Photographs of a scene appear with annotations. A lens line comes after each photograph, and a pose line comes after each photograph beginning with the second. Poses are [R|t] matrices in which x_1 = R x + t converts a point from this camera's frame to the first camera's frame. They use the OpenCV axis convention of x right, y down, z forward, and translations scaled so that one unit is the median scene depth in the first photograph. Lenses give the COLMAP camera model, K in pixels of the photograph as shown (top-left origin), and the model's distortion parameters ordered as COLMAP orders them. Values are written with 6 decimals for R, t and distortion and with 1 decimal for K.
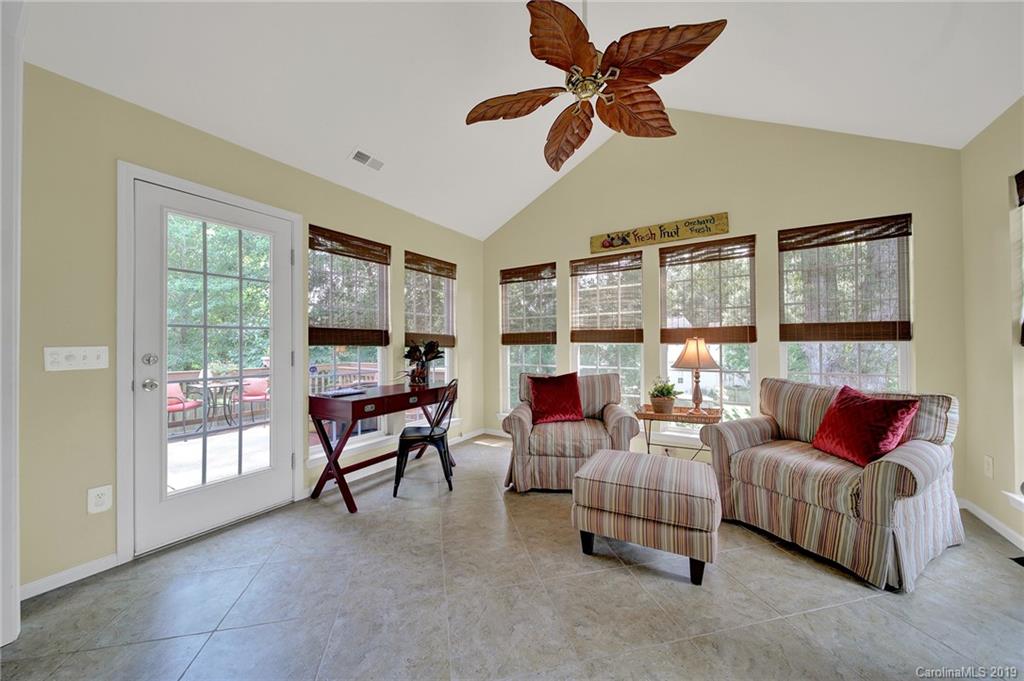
lens RADIAL K [[364.8, 0, 516.7], [0, 364.8, 340.8], [0, 0, 1]] dist [-0.001537, -0.000805]
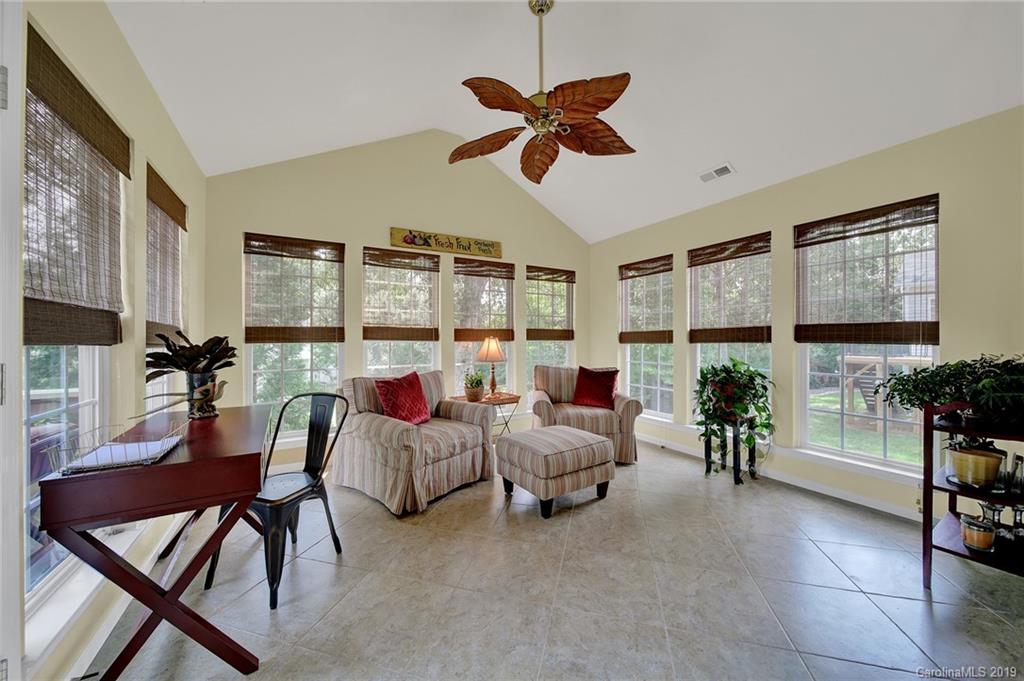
lens RADIAL K [[364.8, 0, 515.5], [0, 364.8, 338.4], [0, 0, 1]] dist [-0.001537, -0.000805]
pose [[0.459978, 0.010762, 0.887865, -0.582962], [-0.006762, 0.999940, -0.008617, 0.006825], [-0.887905, -0.002040, 0.460023, 0.348860]]
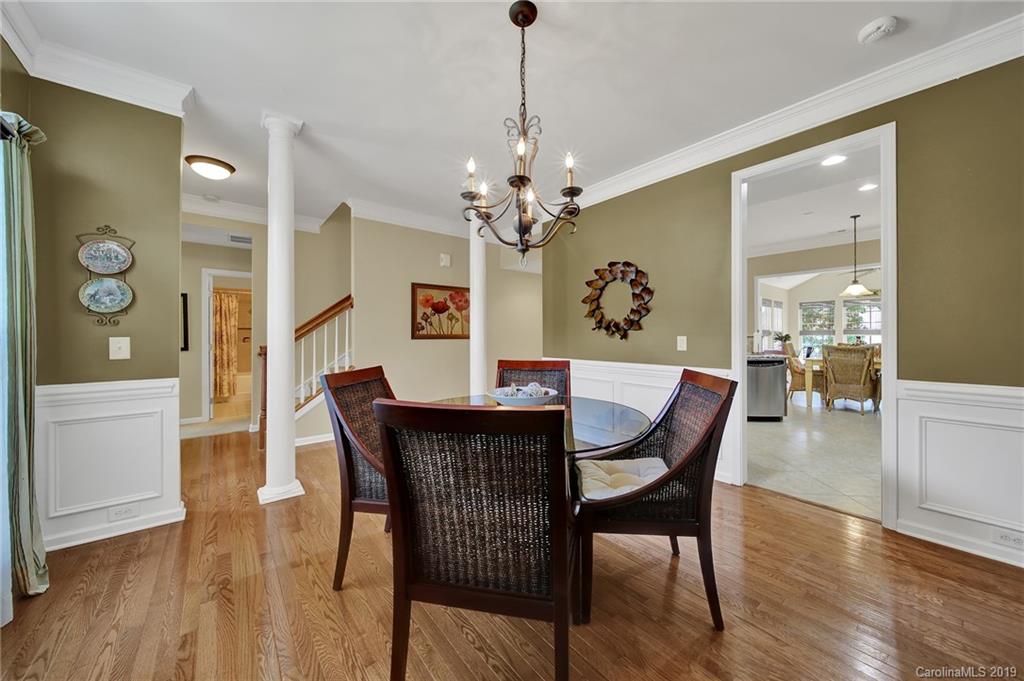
lens RADIAL K [[364.8, 0, 509.1], [0, 364.8, 337.5], [0, 0, 1]] dist [-0.001537, -0.000805]
pose [[0.943134, 0.006464, -0.332351, -1.437616], [-0.003403, 0.999946, 0.009790, 0.008966], [0.332396, -0.008102, 0.943105, -2.543456]]
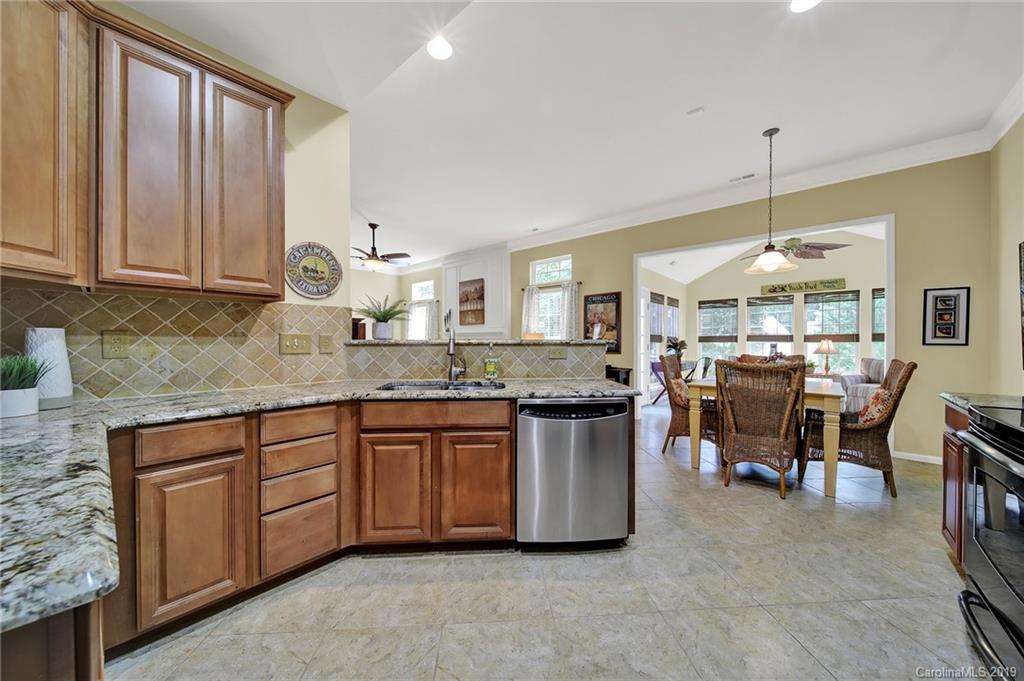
lens RADIAL K [[364.8, 0, 515.3], [0, 364.8, 346.3], [0, 0, 1]] dist [-0.001537, -0.000805]
pose [[0.987525, 0.012417, -0.156974, -0.937214], [-0.009774, 0.999797, 0.017594, 0.010241], [0.157161, -0.015840, 0.987446, -1.335648]]
